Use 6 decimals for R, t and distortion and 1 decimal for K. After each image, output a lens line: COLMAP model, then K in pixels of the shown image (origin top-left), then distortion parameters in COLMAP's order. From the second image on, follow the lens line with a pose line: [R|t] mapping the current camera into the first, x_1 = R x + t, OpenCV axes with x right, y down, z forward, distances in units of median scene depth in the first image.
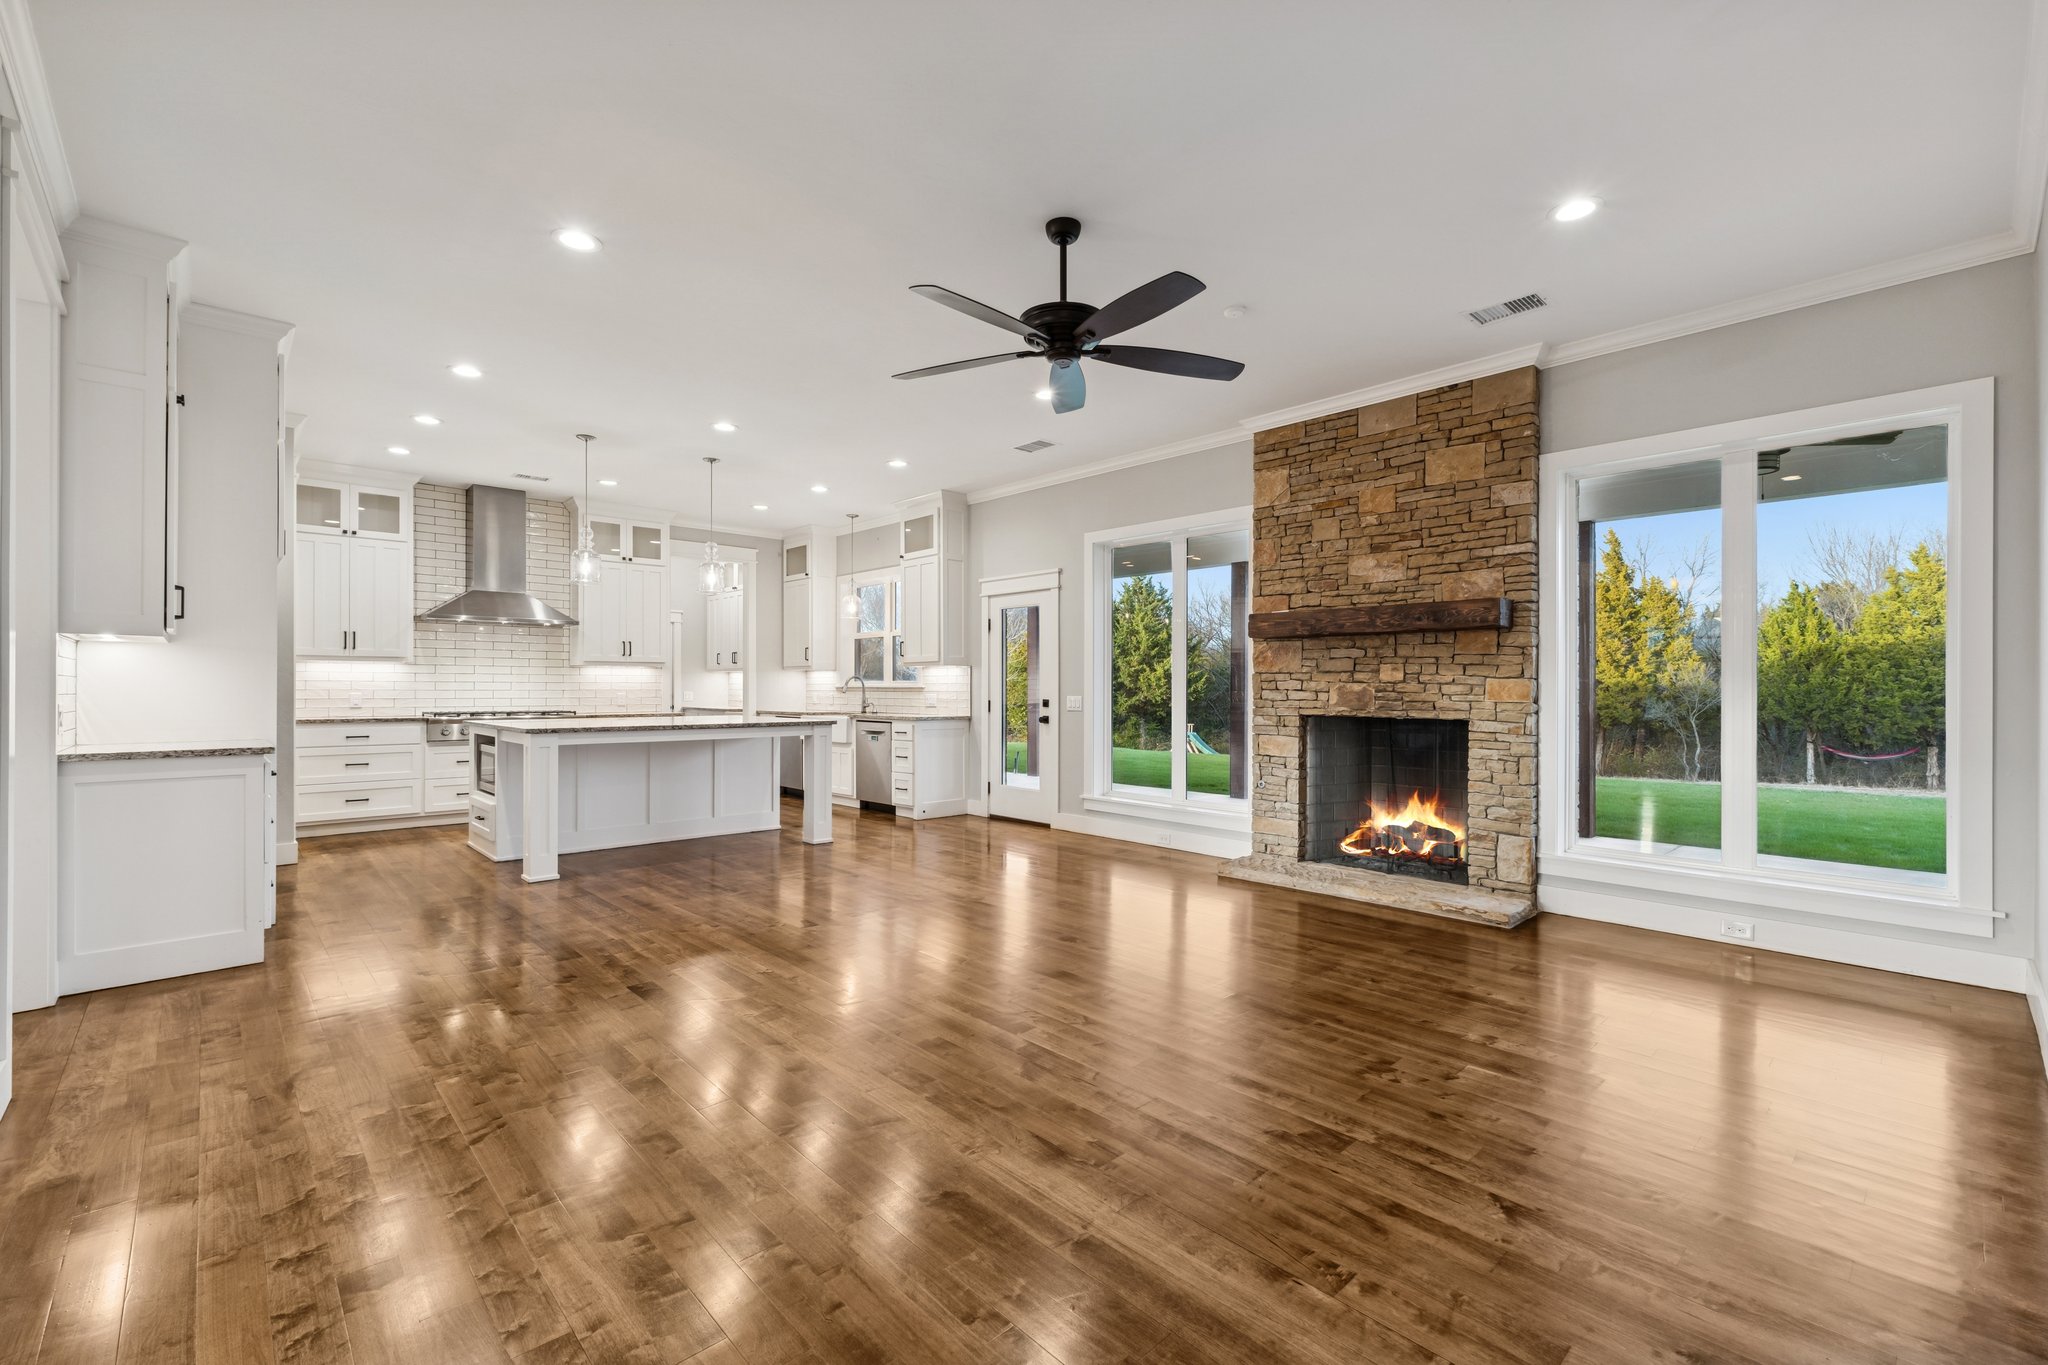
lens RADIAL K [[867.0, 0, 1053.5], [0, 867.0, 682.9], [0, 0, 1]] dist [0.009889, 0.000284]
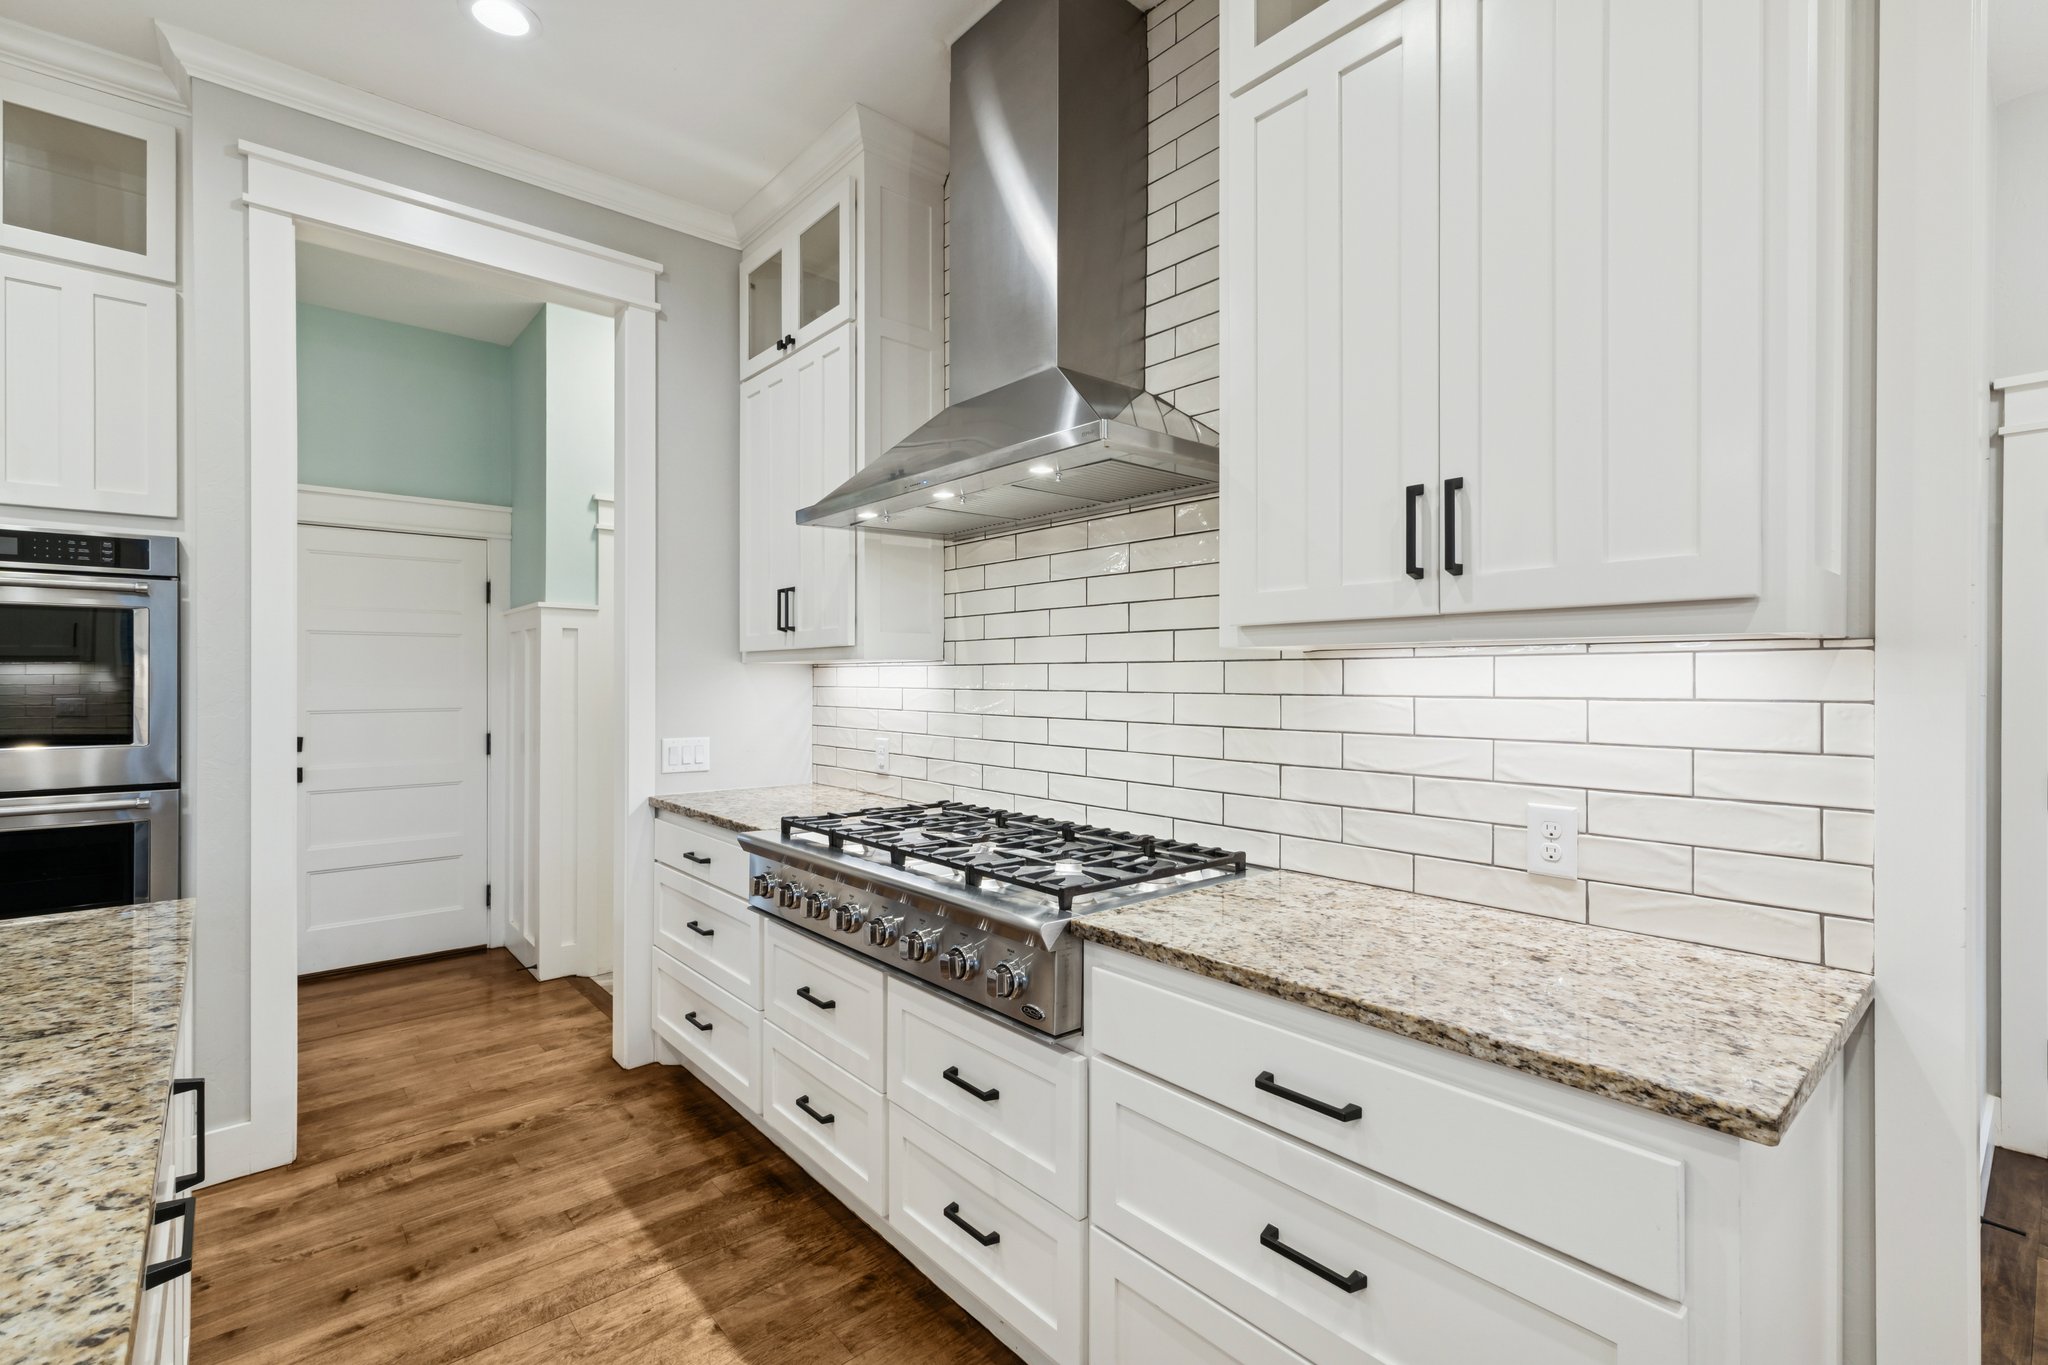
lens RADIAL K [[891.8, 0, 1031.5], [0, 891.8, 680.2], [0, 0, 1]] dist [-0.000627, -0.000045]
pose [[-0.054232, -0.002221, -0.998526, -0.504010], [0.003001, 0.999993, -0.002387, -0.018728], [0.998524, -0.003126, -0.054225, 1.434472]]
